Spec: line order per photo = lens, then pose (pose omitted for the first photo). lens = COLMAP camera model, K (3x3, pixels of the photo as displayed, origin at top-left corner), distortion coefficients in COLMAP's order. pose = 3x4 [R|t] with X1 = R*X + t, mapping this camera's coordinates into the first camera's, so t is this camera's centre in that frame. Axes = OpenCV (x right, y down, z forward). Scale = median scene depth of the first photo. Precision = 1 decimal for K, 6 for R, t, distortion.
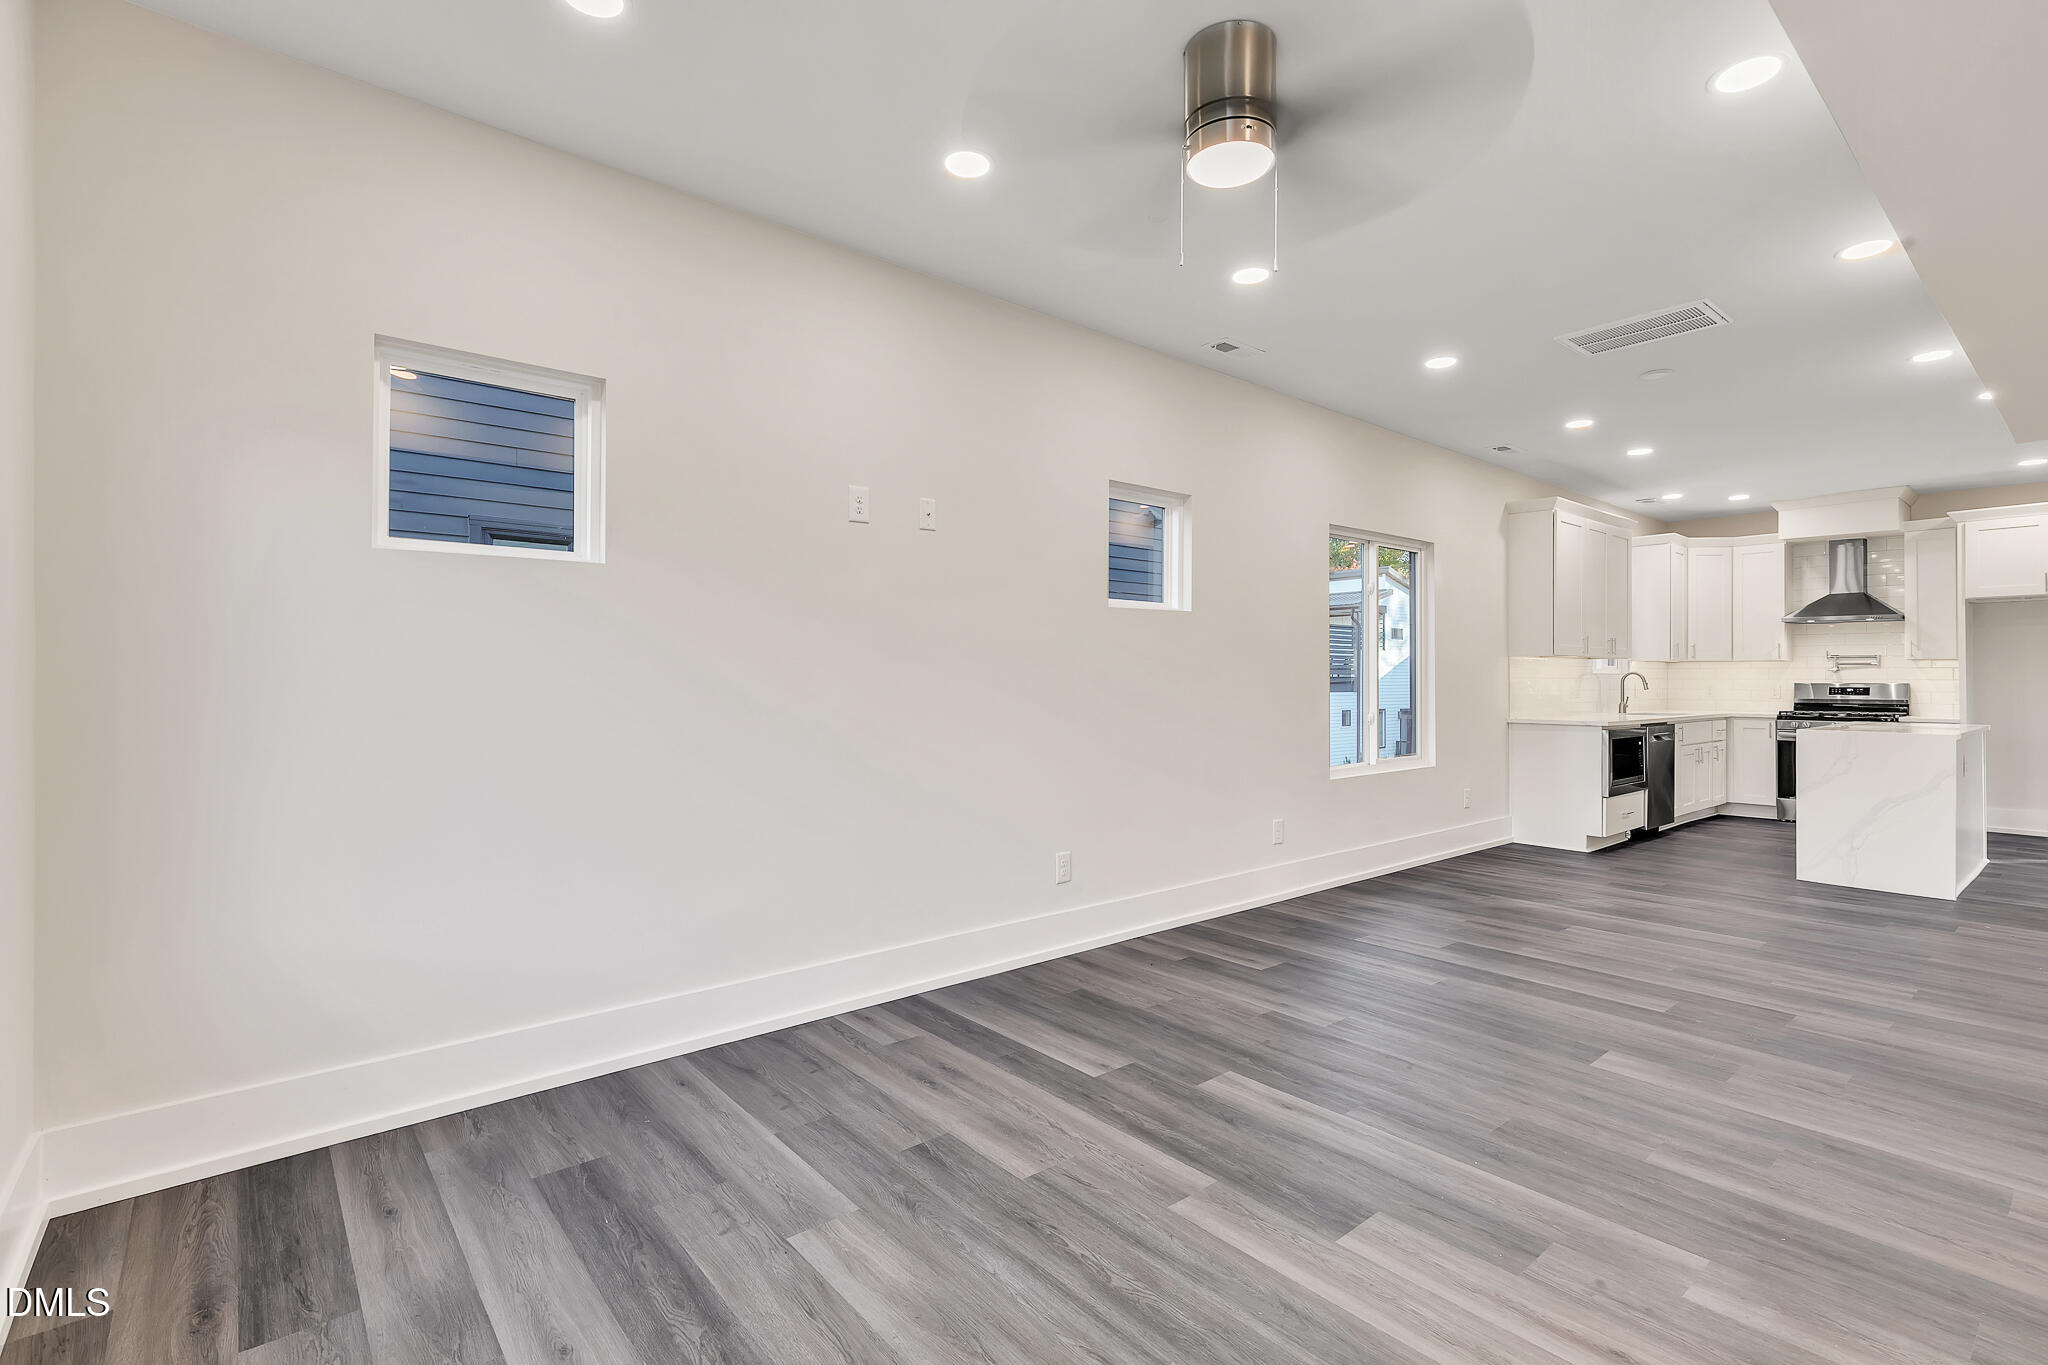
lens RADIAL K [[931.4, 0, 1022.6], [0, 931.4, 670.9], [0, 0, 1]] dist [0.003200, 0.000082]
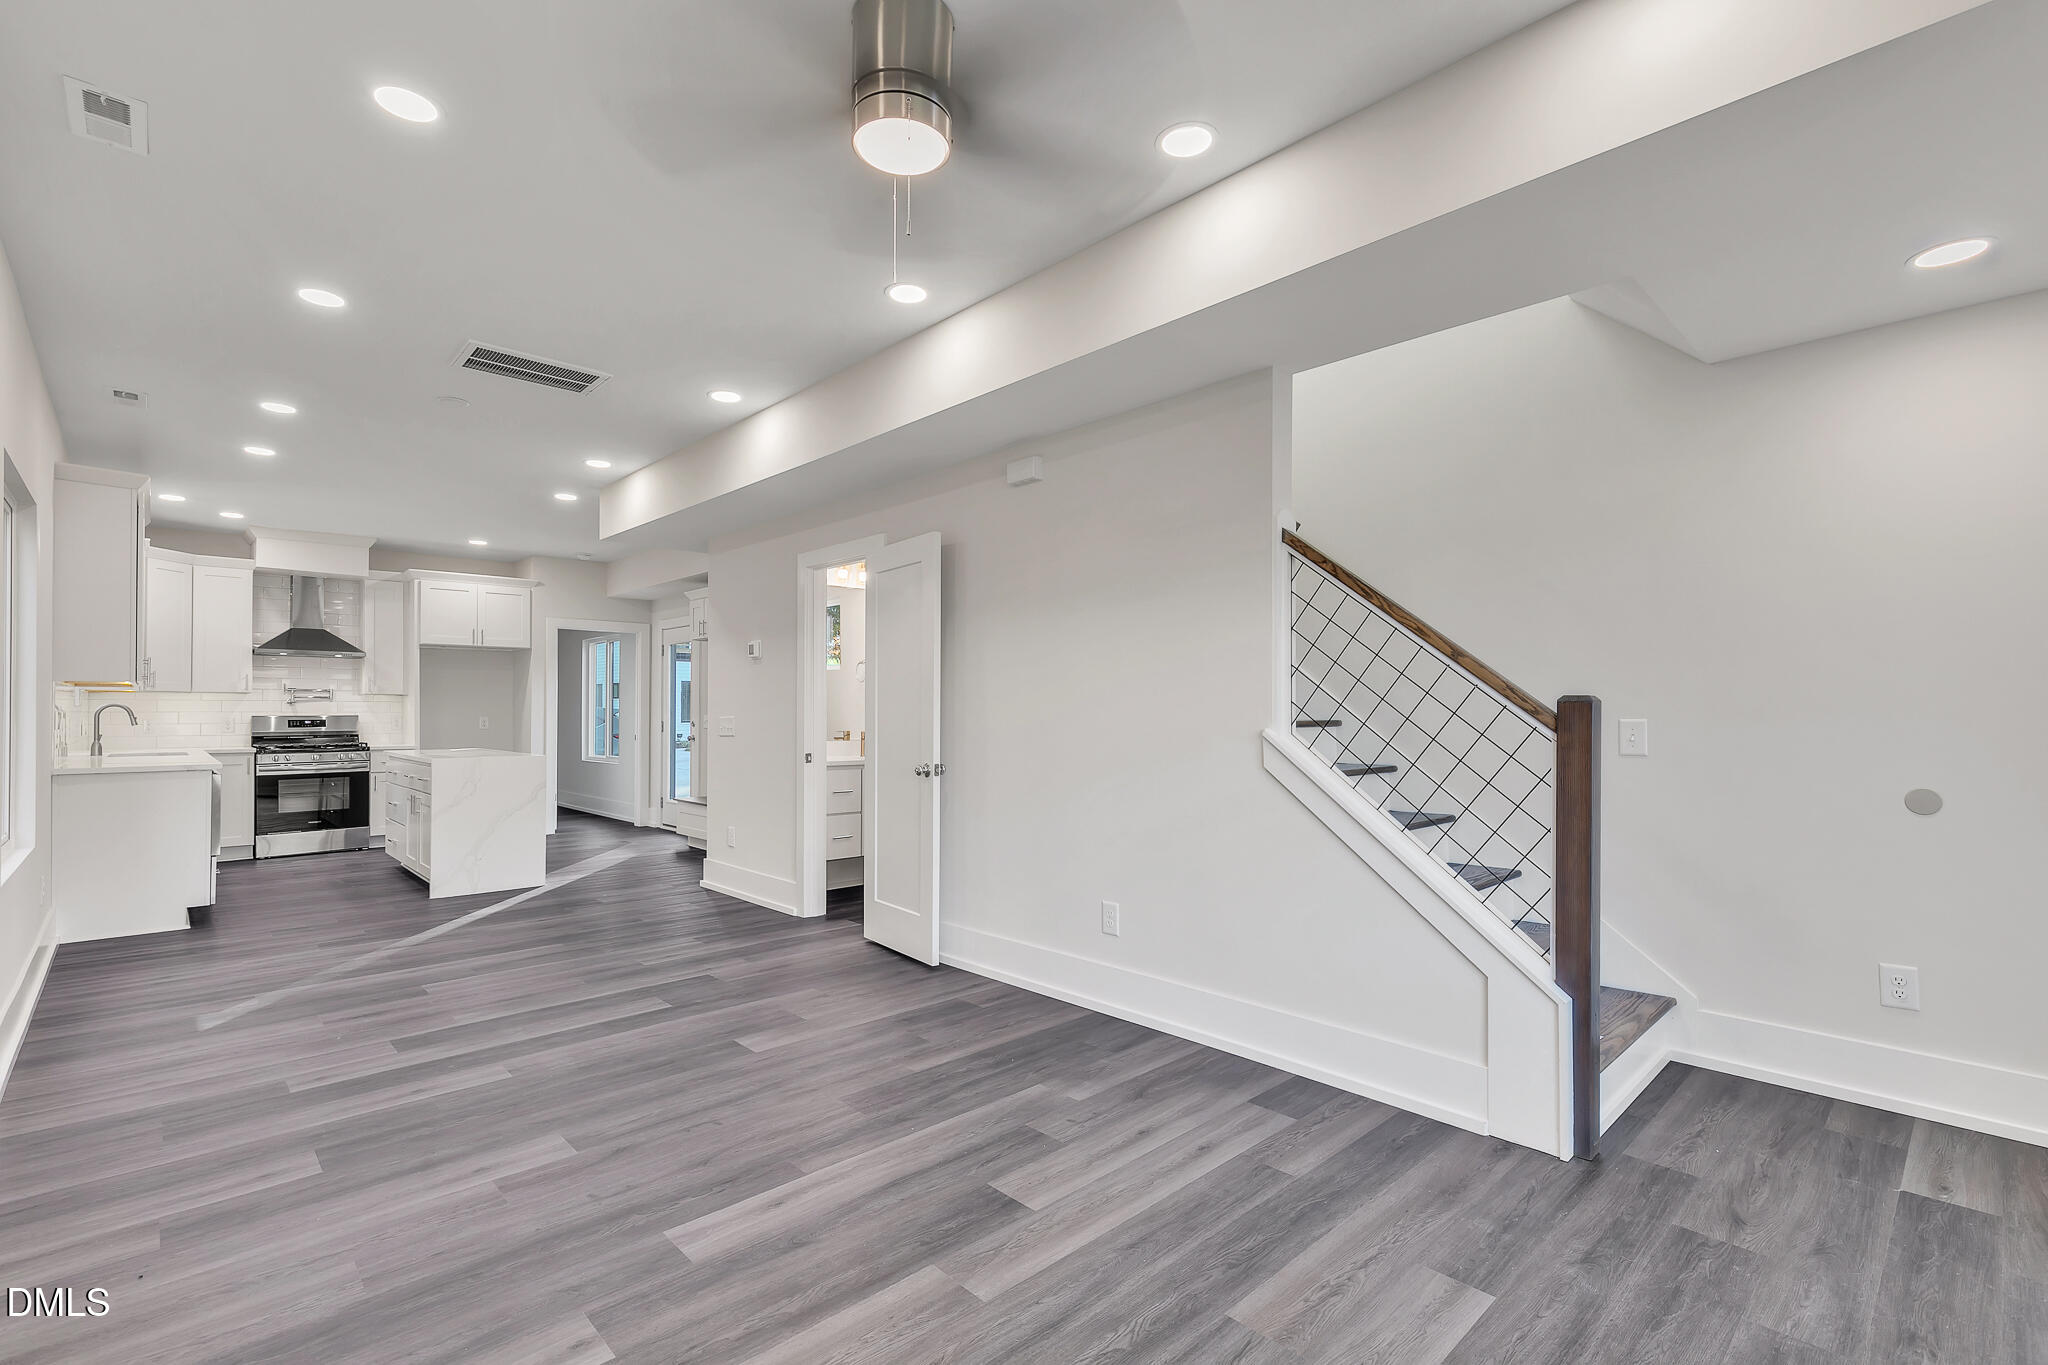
lens RADIAL K [[931.4, 0, 1024.5], [0, 931.4, 699.0], [0, 0, 1]] dist [0.003200, 0.000082]
pose [[-0.065013, 0.011600, 0.997817, -0.405996], [-0.007250, 0.999901, -0.012097, 0.002656], [-0.997858, -0.008020, -0.064922, 0.554614]]
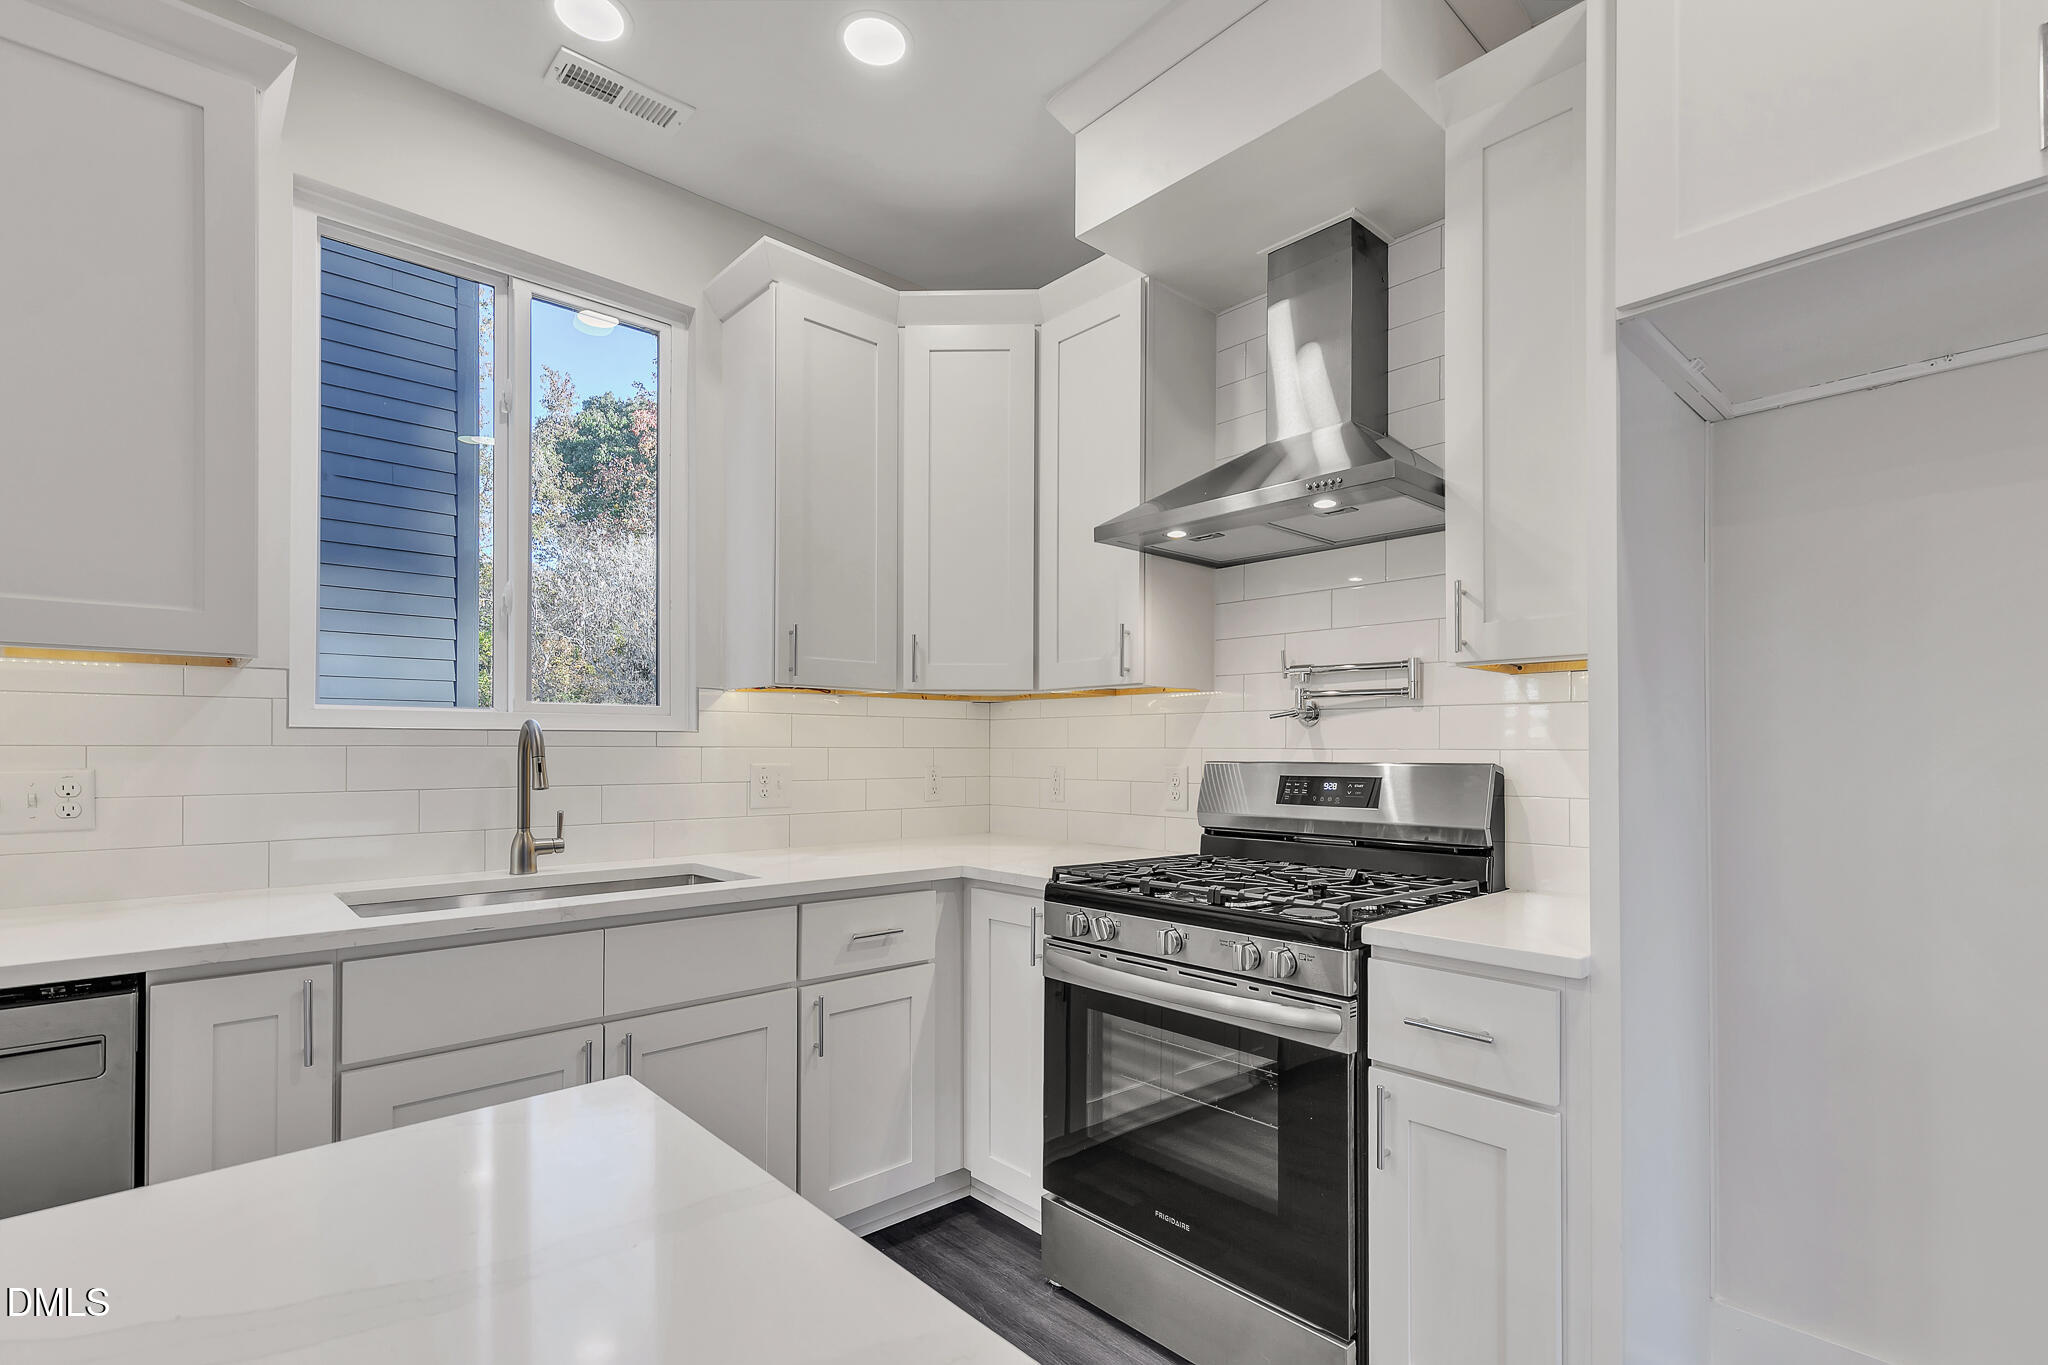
lens RADIAL K [[931.4, 0, 1052.7], [0, 931.4, 753.0], [0, 0, 1]] dist [0.003200, 0.000082]
pose [[0.998982, 0.001305, 0.045100, 1.611802], [-0.001223, 0.999998, -0.001857, 0.022449], [-0.045102, 0.001800, 0.998981, 1.485207]]
